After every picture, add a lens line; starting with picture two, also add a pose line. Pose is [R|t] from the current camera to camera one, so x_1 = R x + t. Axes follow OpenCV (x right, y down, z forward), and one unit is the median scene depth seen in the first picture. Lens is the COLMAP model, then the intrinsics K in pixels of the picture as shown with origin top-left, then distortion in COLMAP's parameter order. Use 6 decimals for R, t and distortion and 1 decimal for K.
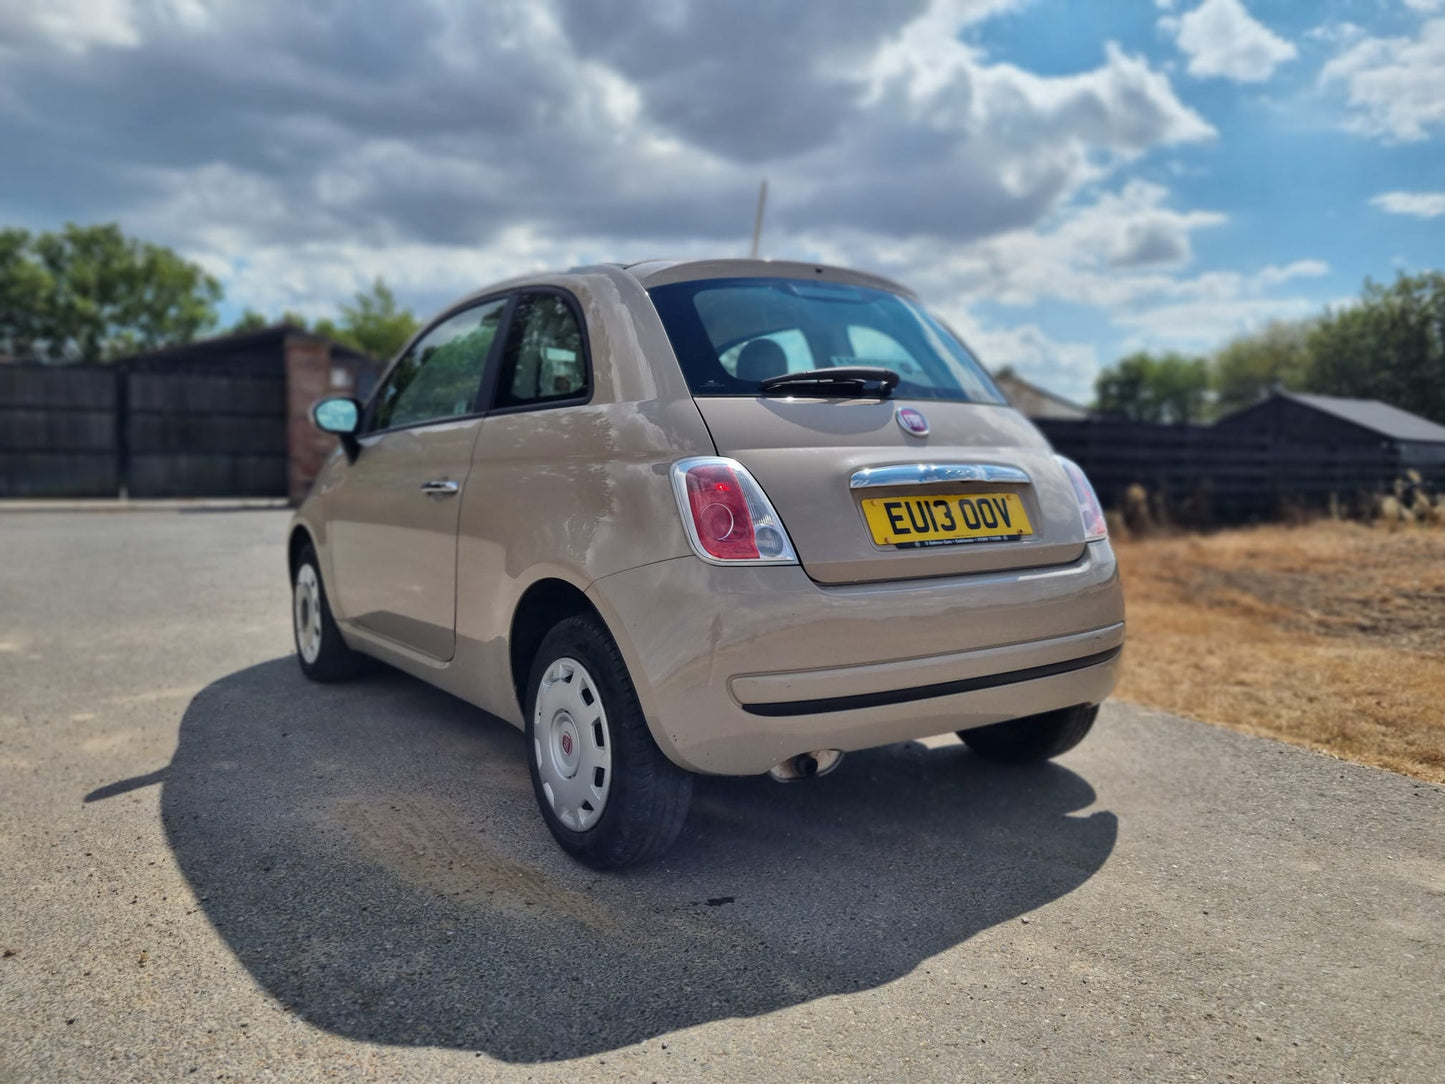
lens RADIAL K [[1098.2, 0, 750.4], [0, 1098.2, 505.6], [0, 0, 1]] dist [0.038747, -0.000660]
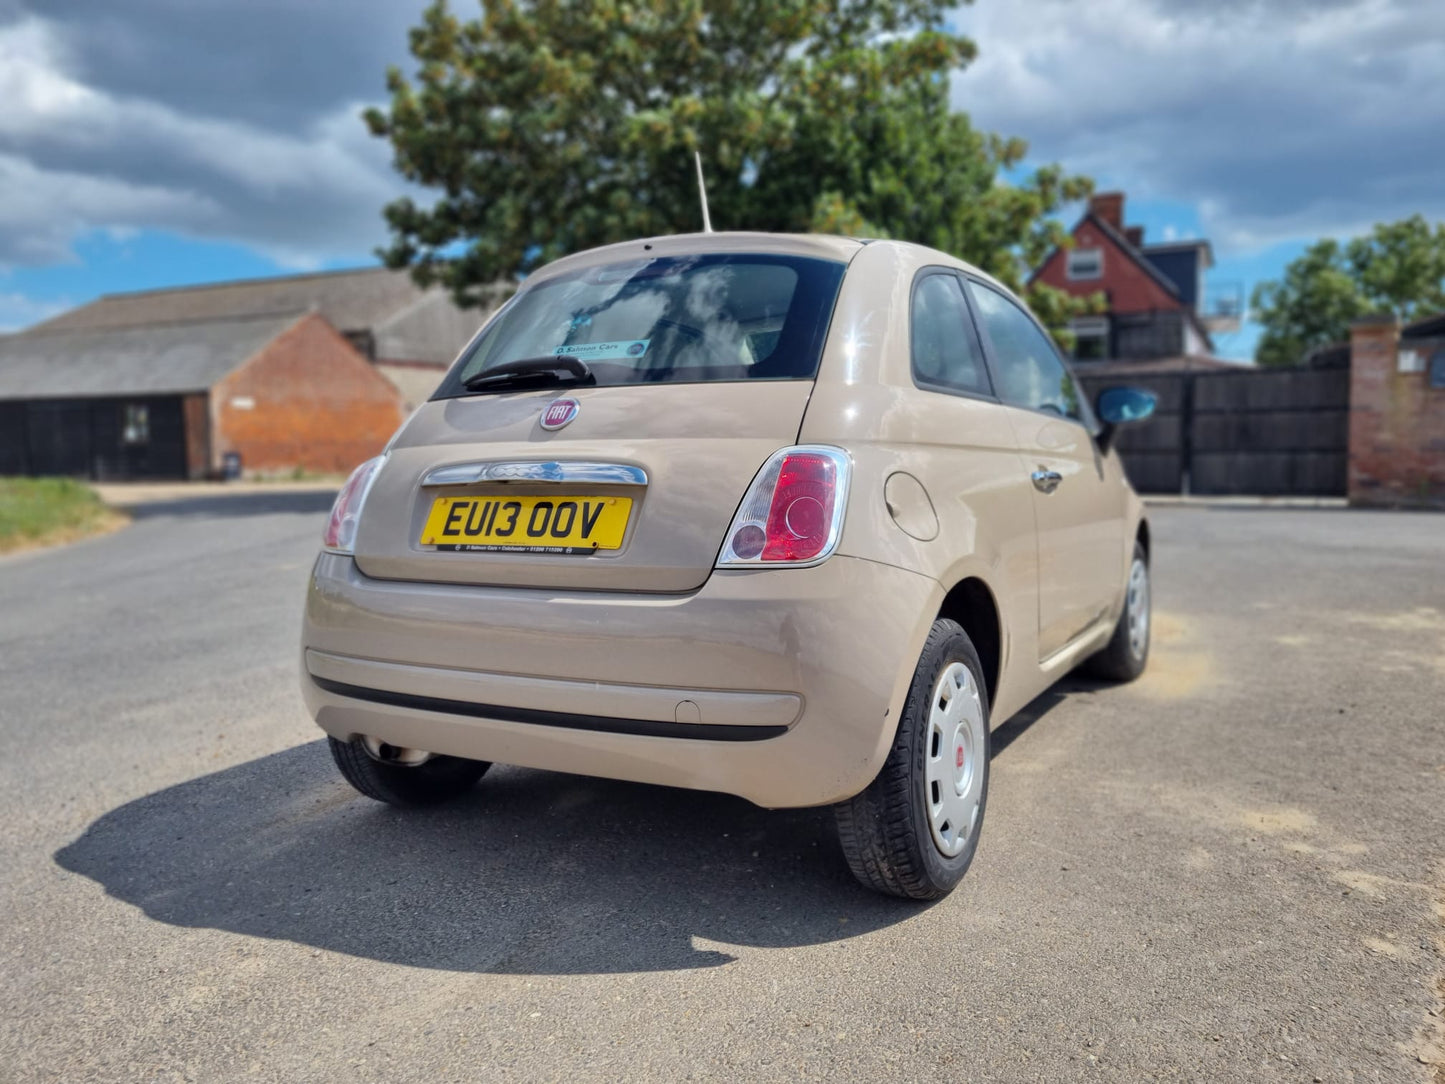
lens RADIAL K [[1099.6, 0, 743.7], [0, 1099.6, 526.3], [0, 0, 1]] dist [0.059168, -0.053521]
pose [[0.446214, 0.048369, -0.893618, 1.085182], [-0.029984, 0.998786, 0.039089, -0.026081], [0.894424, 0.009352, 0.447122, 0.796544]]
